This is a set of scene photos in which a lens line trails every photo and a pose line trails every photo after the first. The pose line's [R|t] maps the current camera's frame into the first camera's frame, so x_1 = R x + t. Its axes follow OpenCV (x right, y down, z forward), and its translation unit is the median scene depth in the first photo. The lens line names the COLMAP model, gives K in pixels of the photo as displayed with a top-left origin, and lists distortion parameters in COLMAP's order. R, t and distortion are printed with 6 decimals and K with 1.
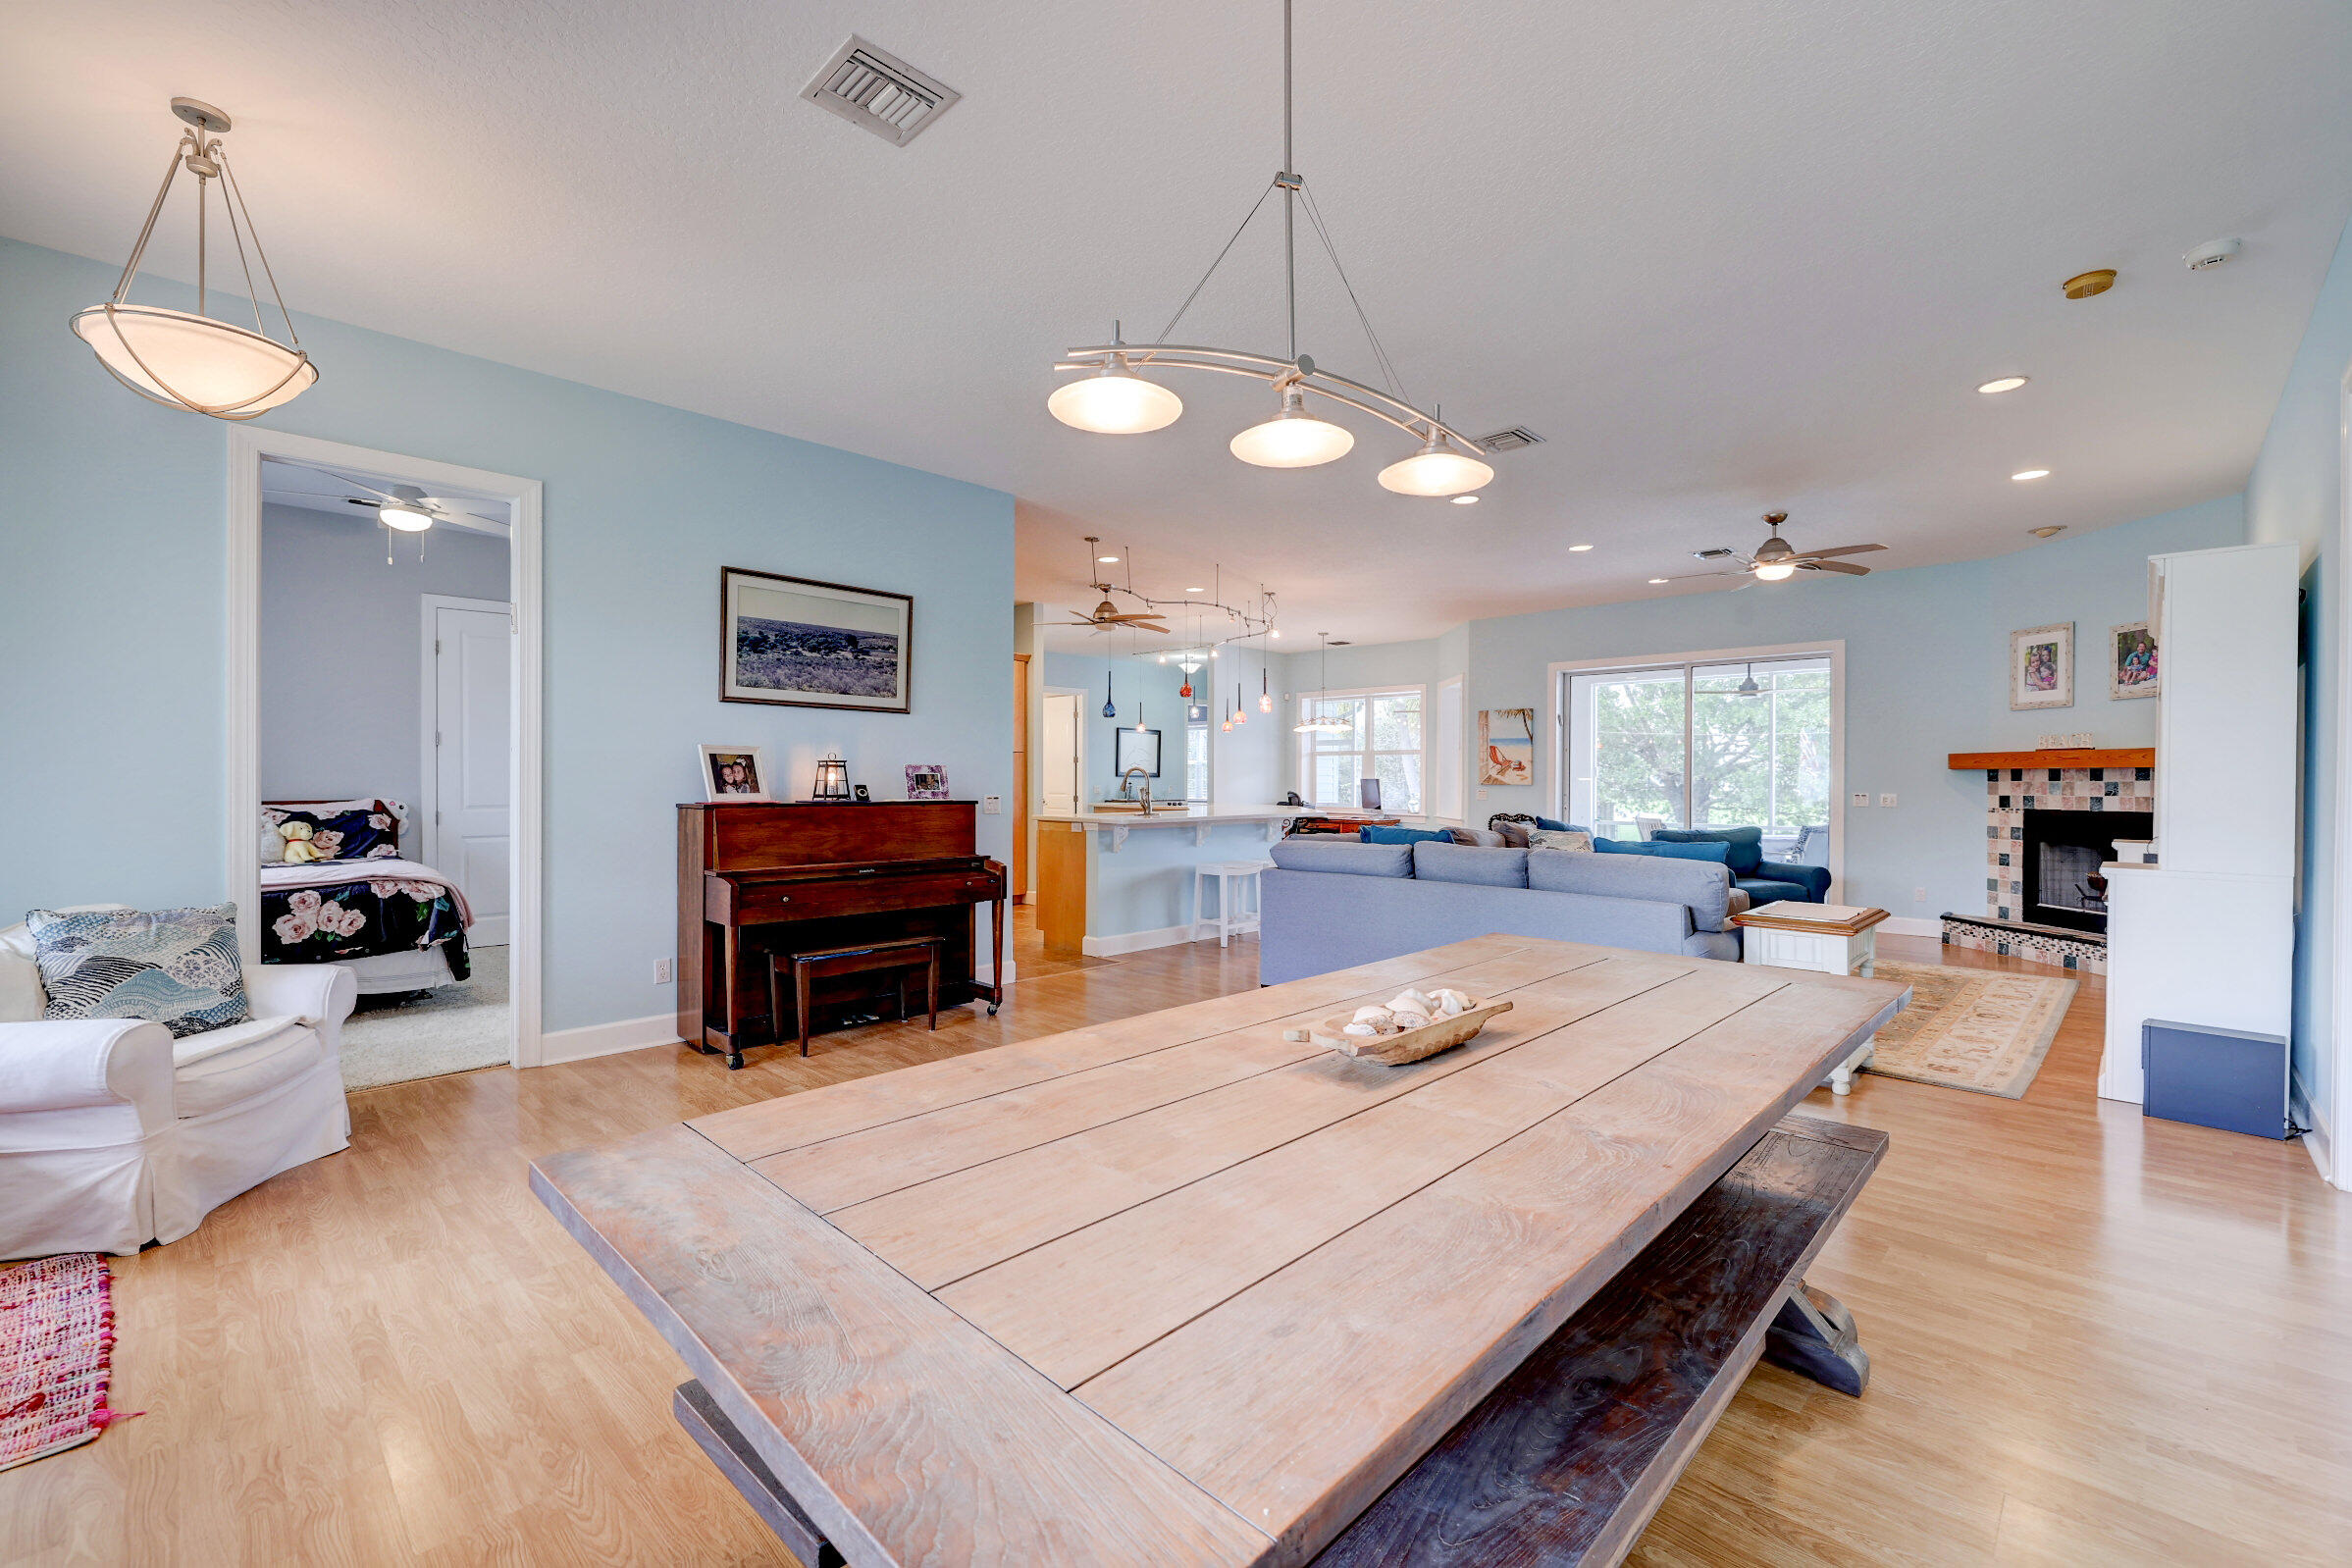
lens RADIAL K [[978.5, 0, 1162.6], [0, 978.5, 783.5], [0, 0, 1]] dist [-0.001943, -0.000166]
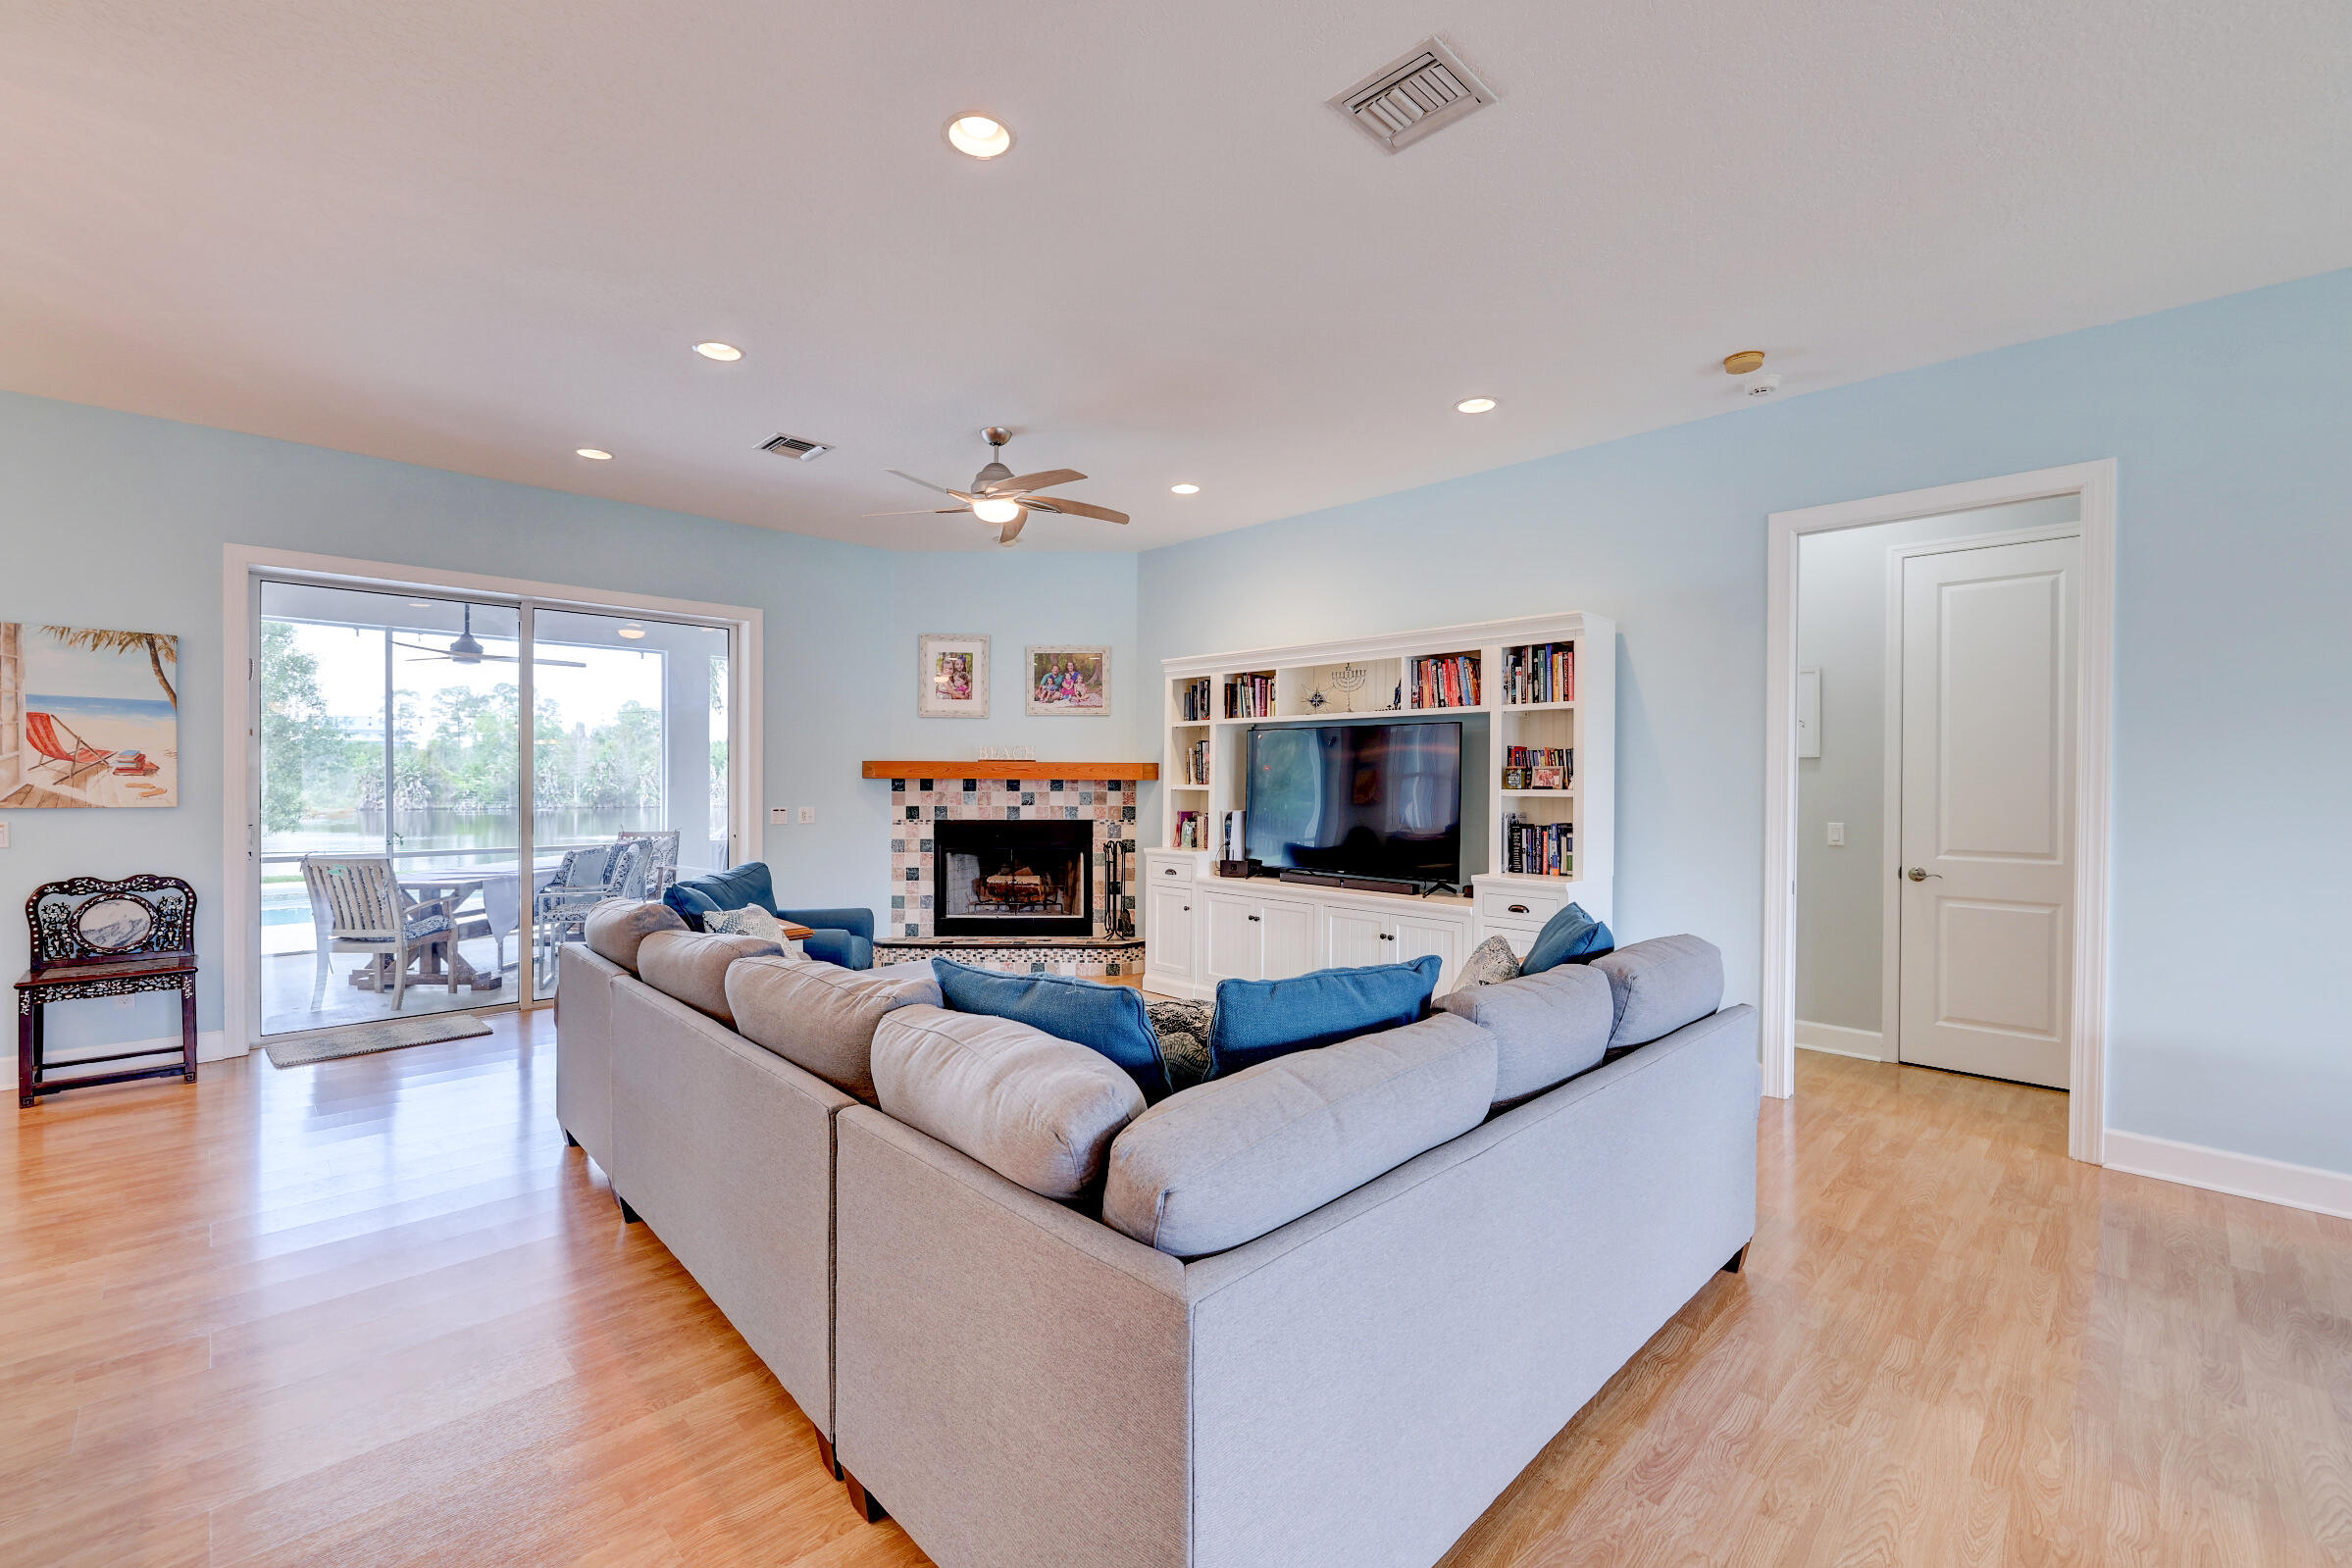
lens RADIAL K [[978.4, 0, 1166.1], [0, 978.4, 783.1], [0, 0, 1]] dist [-0.001943, -0.000166]
pose [[0.017812, -0.008838, 0.999802, -0.094204], [-0.000726, 0.999961, 0.008852, -0.021892], [-0.999841, -0.000884, 0.017805, 0.862242]]
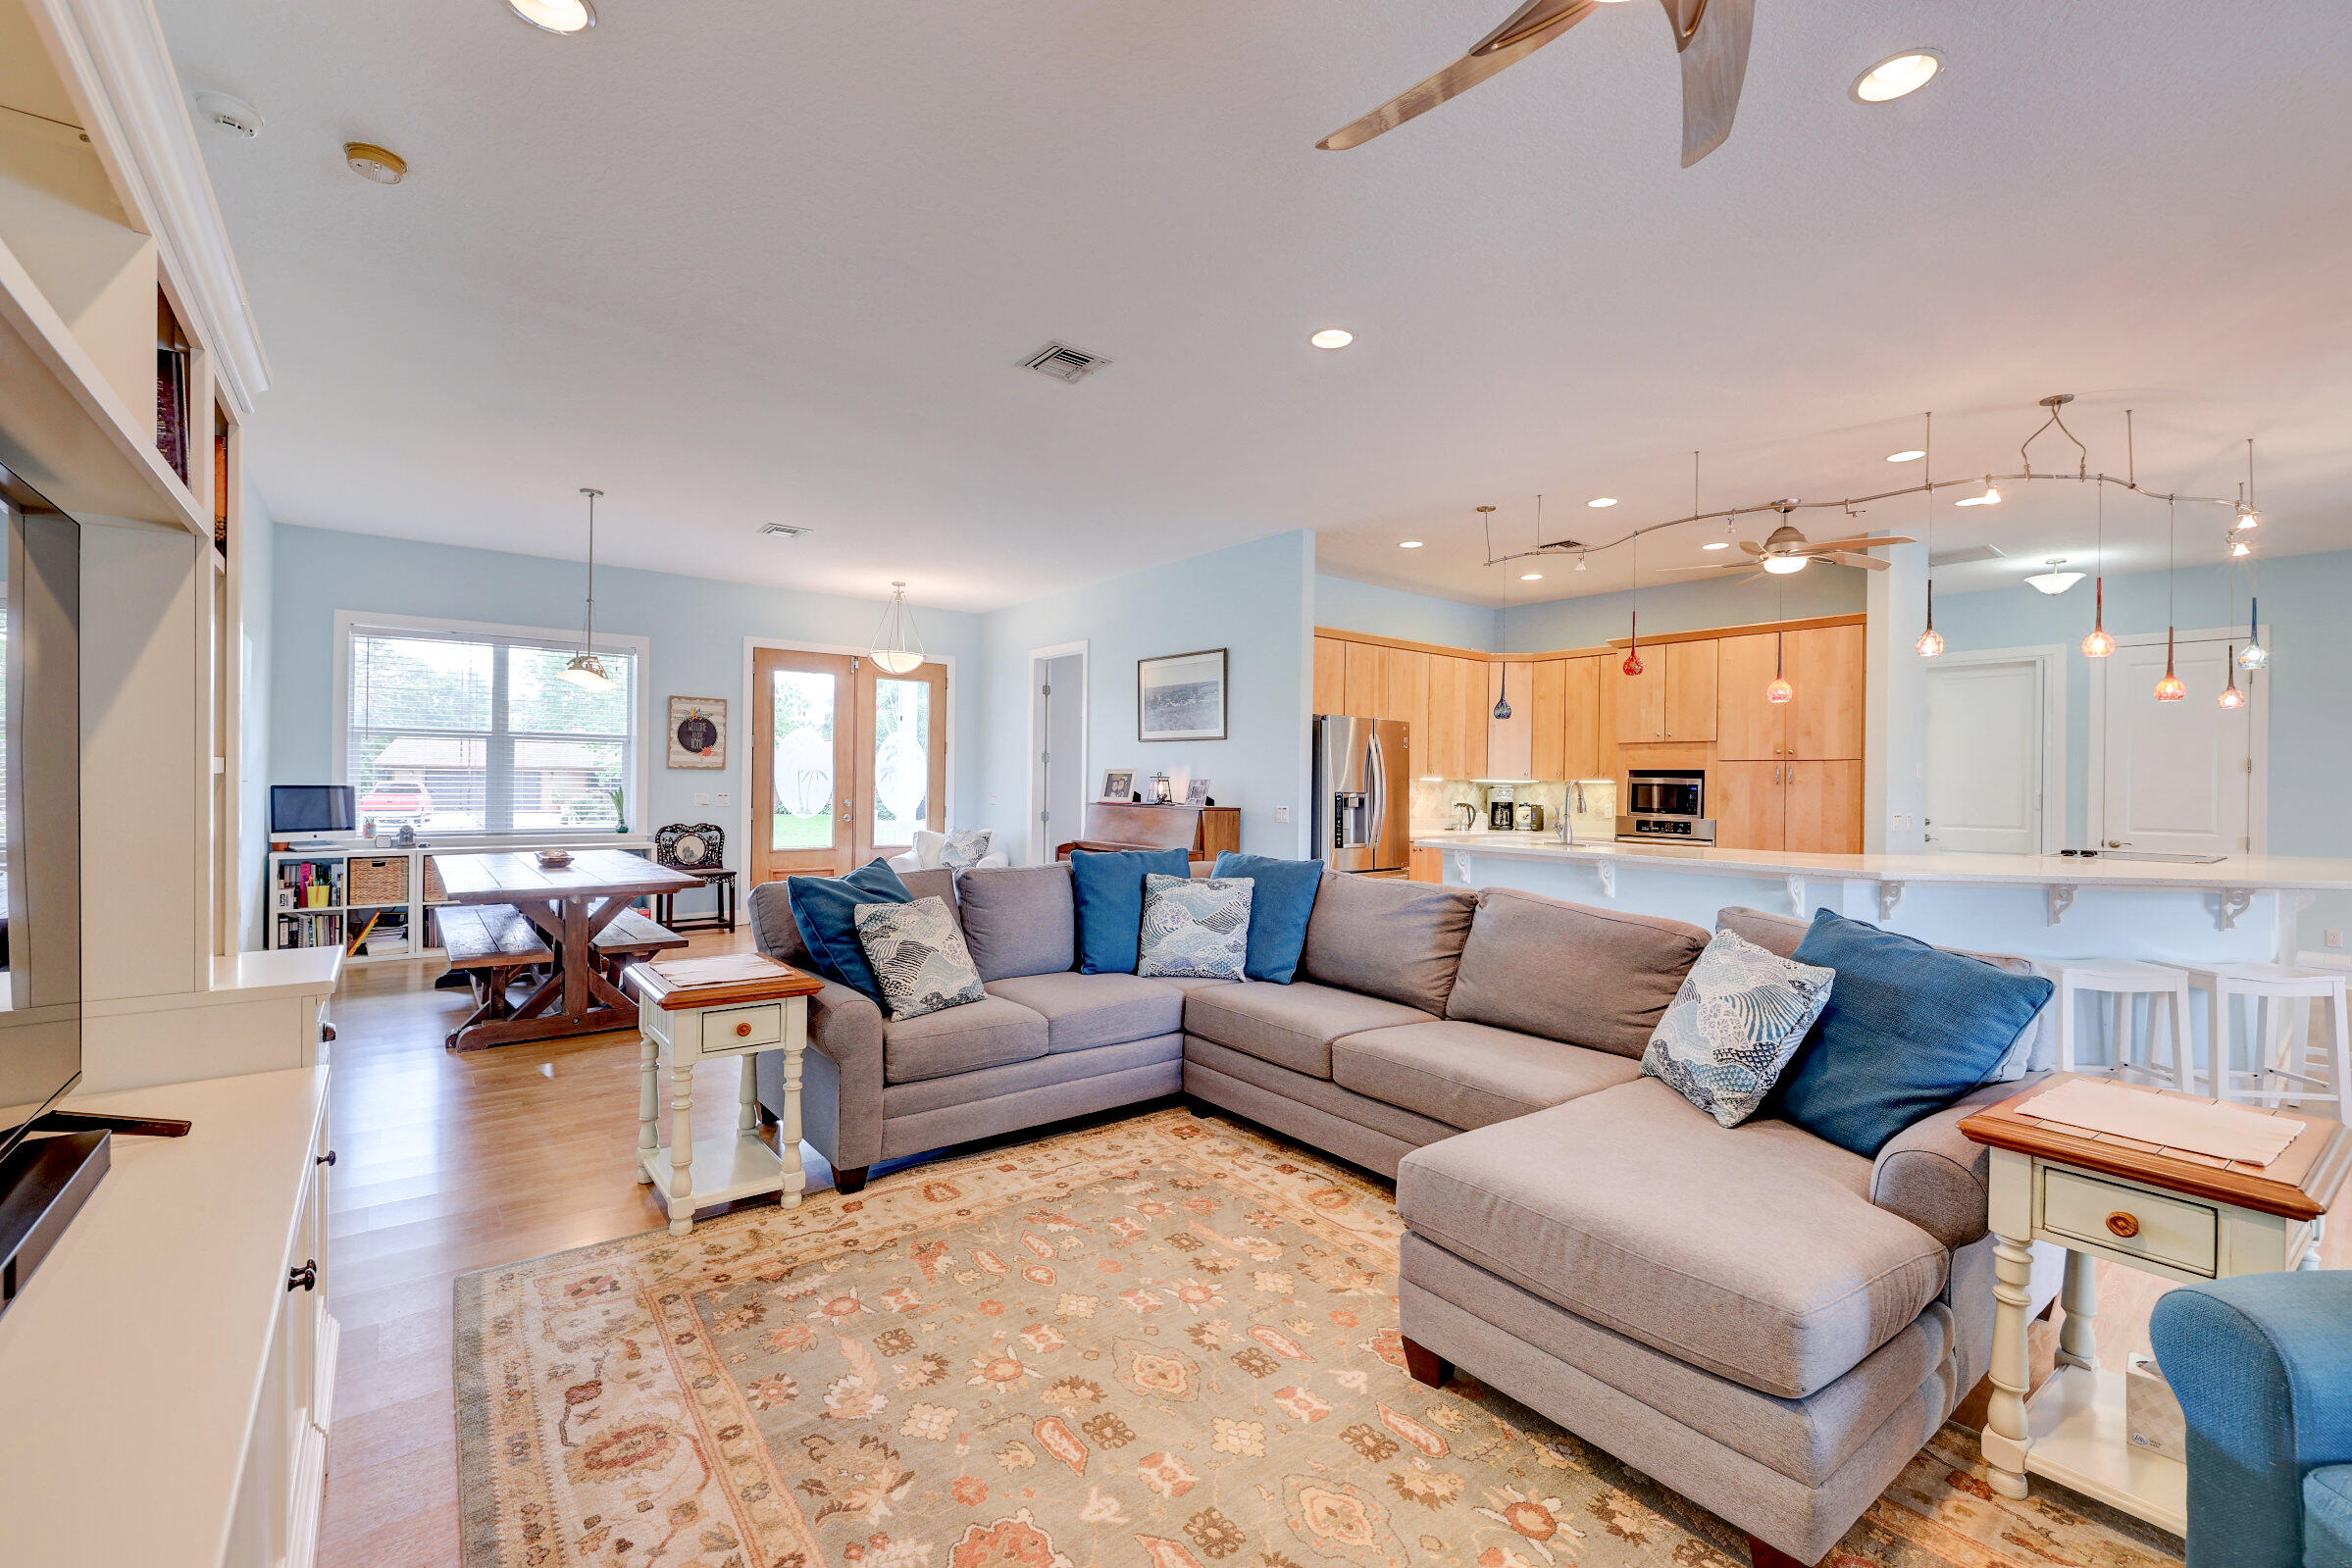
lens RADIAL K [[978.4, 0, 1163.5], [0, 978.4, 782.8], [0, 0, 1]] dist [-0.001943, -0.000166]
pose [[-0.119462, -0.005074, -0.992826, 0.875610], [-0.018393, 0.999827, -0.002896, -0.007816], [0.992668, 0.017915, -0.119535, 0.918702]]
